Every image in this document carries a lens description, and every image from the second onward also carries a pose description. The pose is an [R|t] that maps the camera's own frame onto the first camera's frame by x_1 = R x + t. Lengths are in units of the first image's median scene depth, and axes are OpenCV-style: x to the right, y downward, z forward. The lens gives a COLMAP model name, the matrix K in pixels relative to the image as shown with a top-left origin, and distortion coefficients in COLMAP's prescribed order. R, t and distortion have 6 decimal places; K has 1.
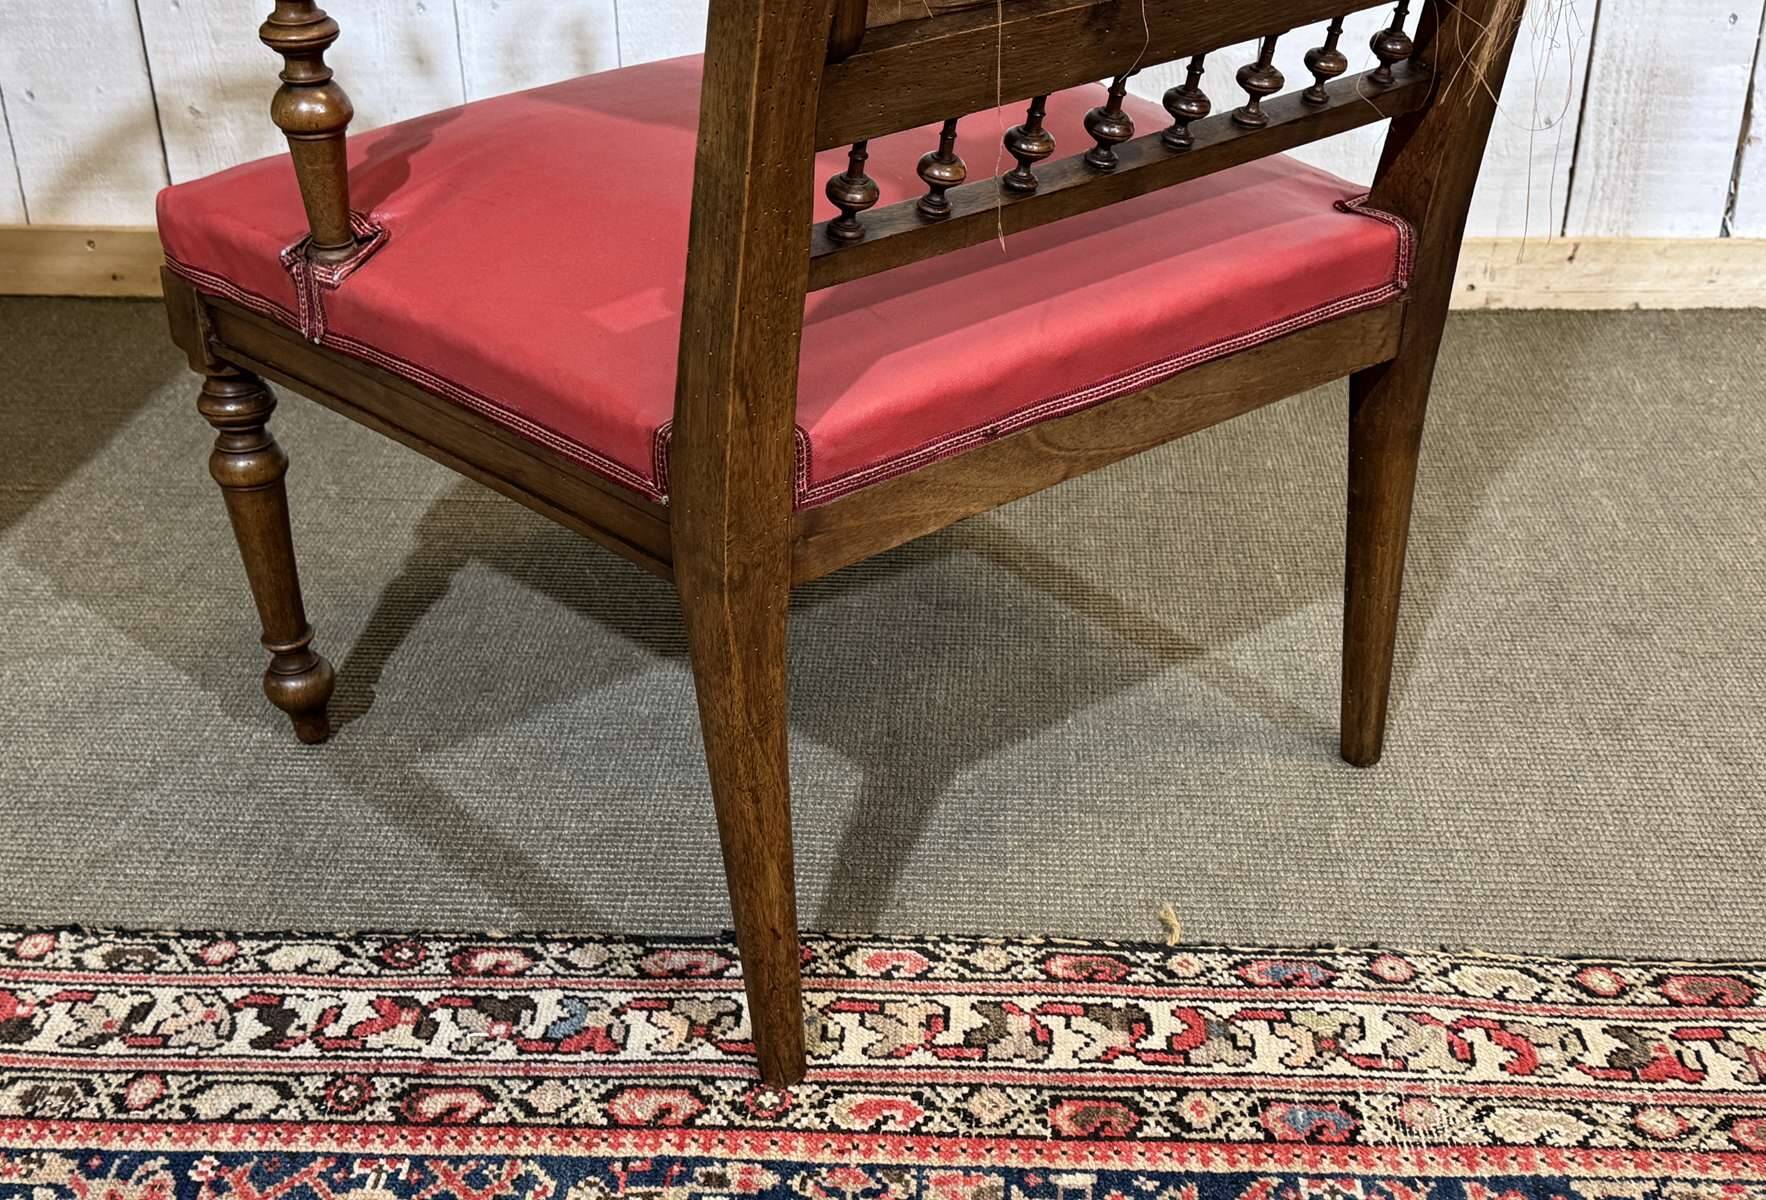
lens RADIAL K [[2141.9, 0, 880.5], [0, 2141.9, 686.2], [0, 0, 1]] dist [0.089755, 0.000000]
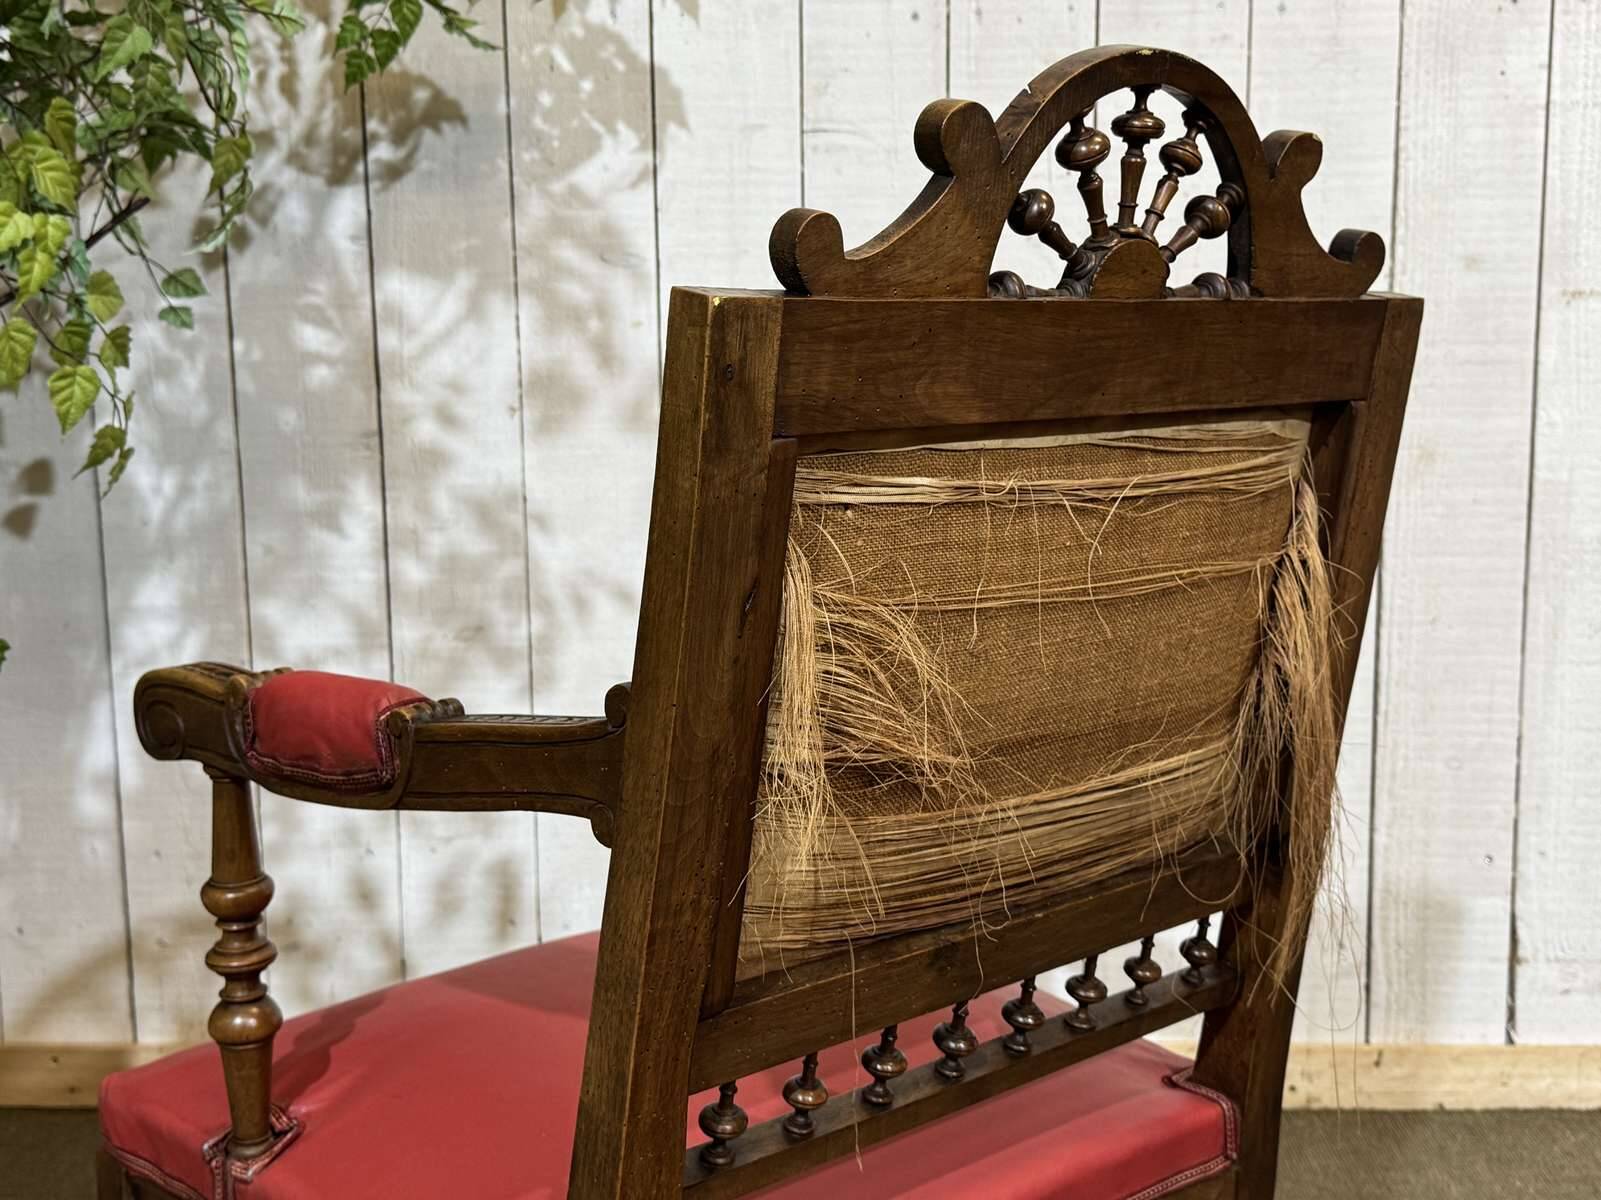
lens RADIAL K [[1867.5, 0, 789.8], [0, 1867.5, 608.7], [0, 0, 1]] dist [0.078493, 0.000000]
pose [[0.999930, -0.005614, 0.010436, 0.009863], [0.009140, 0.925881, -0.377704, -0.087703], [-0.007542, 0.377773, 0.925868, 0.012989]]
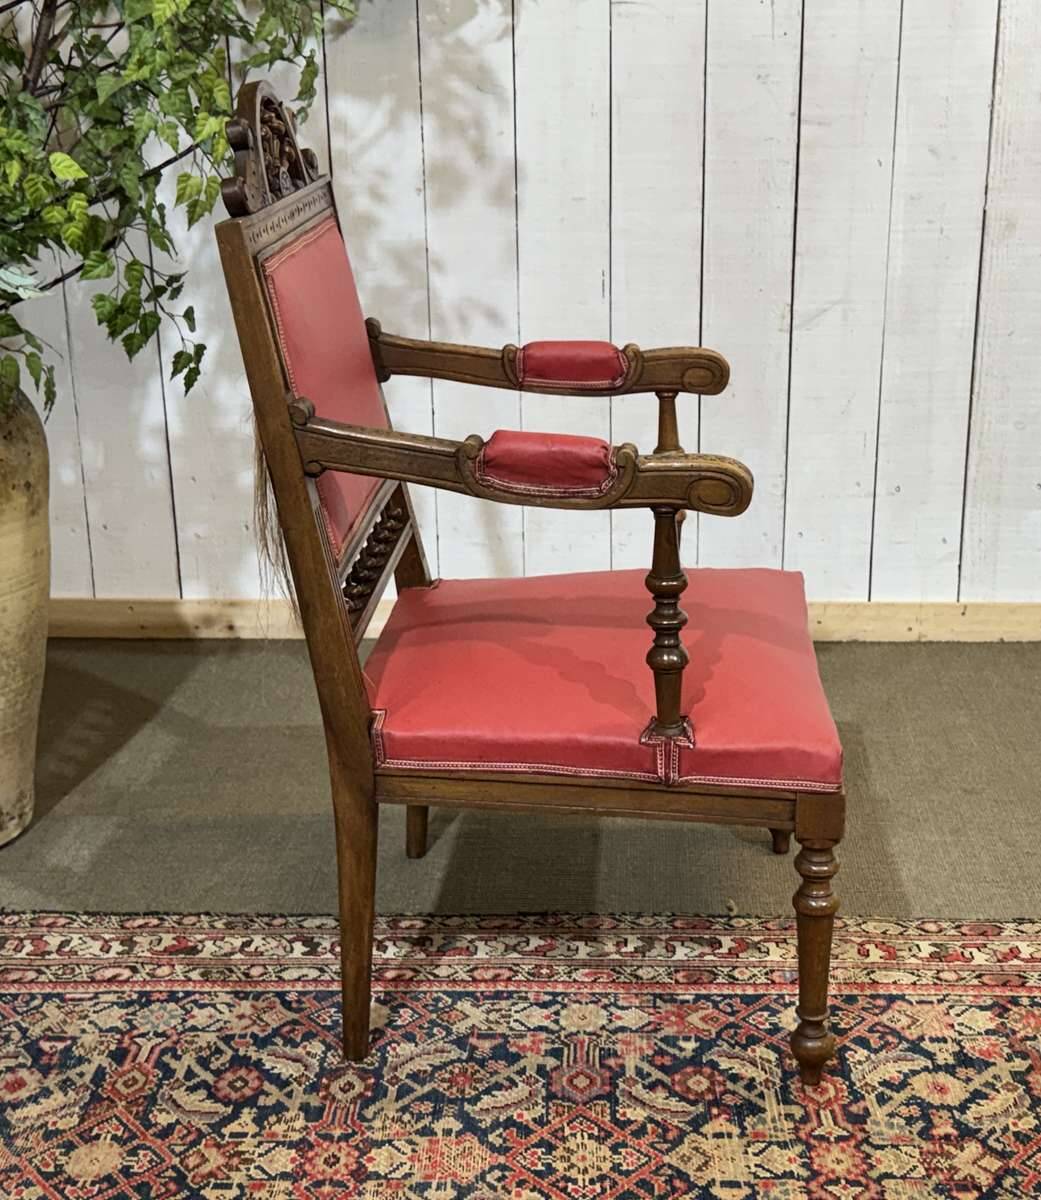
lens RADIAL K [[1813.6, 0, 591.0], [0, 1813.6, 612.2], [0, 0, 1]] dist [0.125429, 0.000000]
pose [[0.999728, -0.002132, 0.023207, -0.045862], [0.007100, 0.976337, -0.216137, 0.228742], [-0.022197, 0.216243, 0.976087, -0.850672]]
